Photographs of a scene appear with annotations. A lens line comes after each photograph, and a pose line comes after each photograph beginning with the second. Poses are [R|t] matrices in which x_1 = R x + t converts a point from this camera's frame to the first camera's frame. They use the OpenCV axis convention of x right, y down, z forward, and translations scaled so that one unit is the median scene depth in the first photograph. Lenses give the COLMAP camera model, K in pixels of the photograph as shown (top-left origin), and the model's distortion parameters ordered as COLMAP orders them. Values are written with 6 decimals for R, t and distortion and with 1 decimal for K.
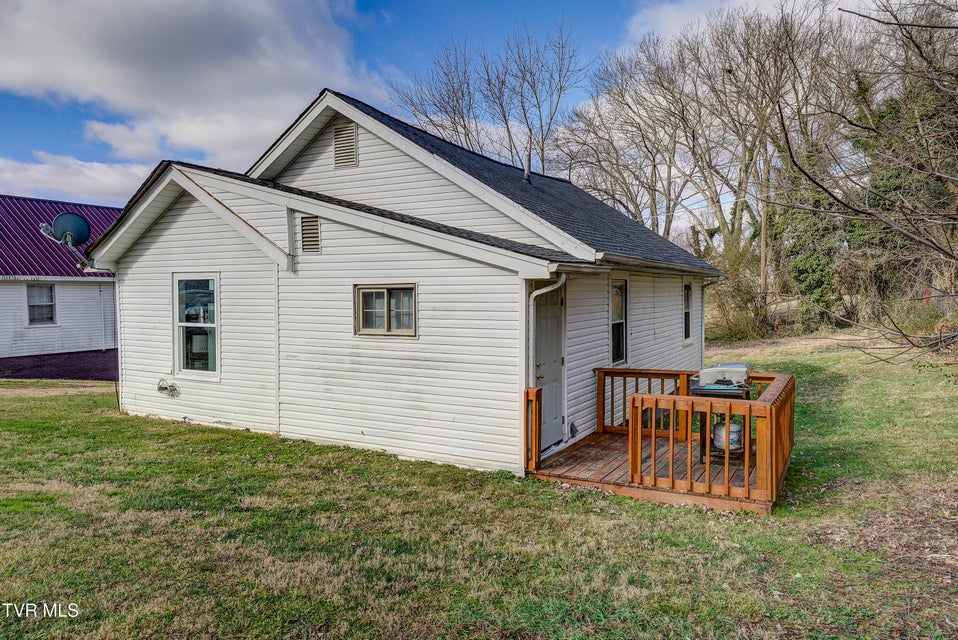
lens RADIAL K [[646.4, 0, 520.9], [0, 646.4, 321.4], [0, 0, 1]] dist [0.004301, -0.001262]
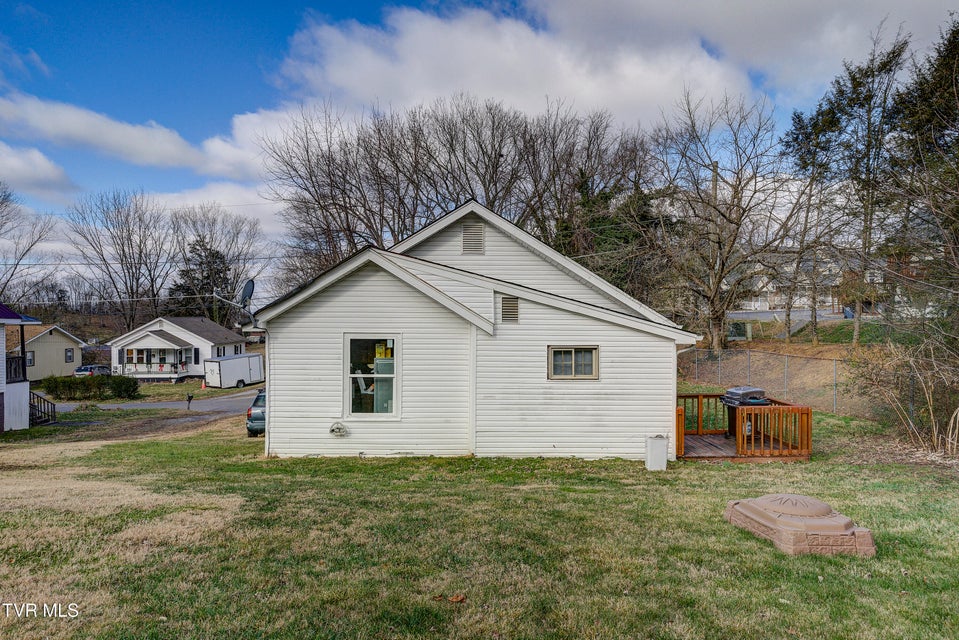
lens RADIAL K [[647.1, 0, 521.4], [0, 647.1, 321.4], [0, 0, 1]] dist [0.004301, -0.001262]
pose [[0.867155, 0.012969, 0.497870, -1.013348], [0.013589, 0.998673, -0.049683, -0.038108], [-0.497854, 0.049848, 0.865827, -0.242487]]
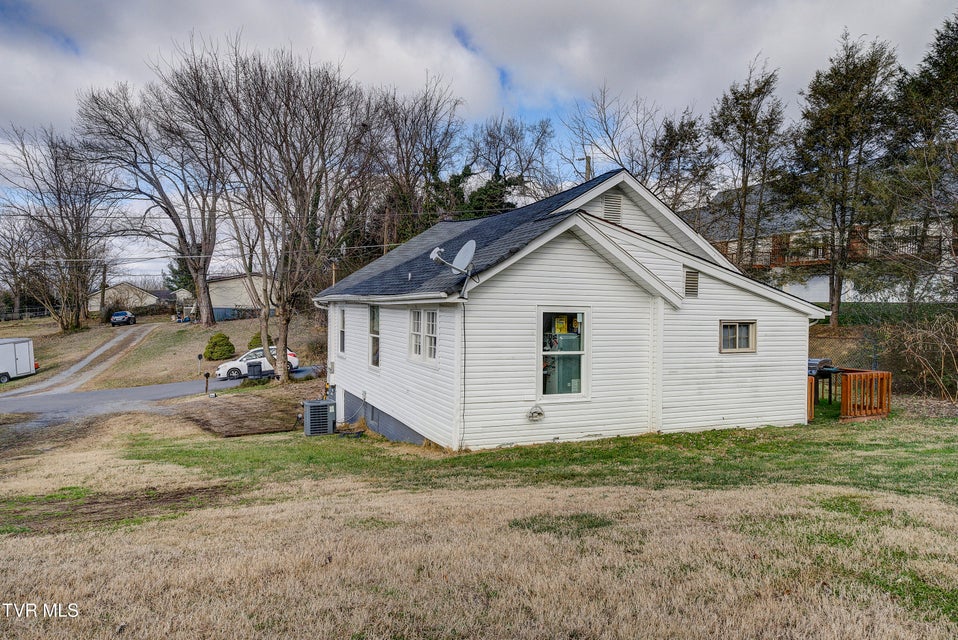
lens RADIAL K [[646.4, 0, 520.9], [0, 646.4, 321.4], [0, 0, 1]] dist [0.004301, -0.001262]
pose [[0.601408, -0.000574, 0.798942, -1.676733], [0.022715, 0.999608, -0.016381, -0.037806], [-0.798619, 0.028000, 0.601185, 0.453058]]
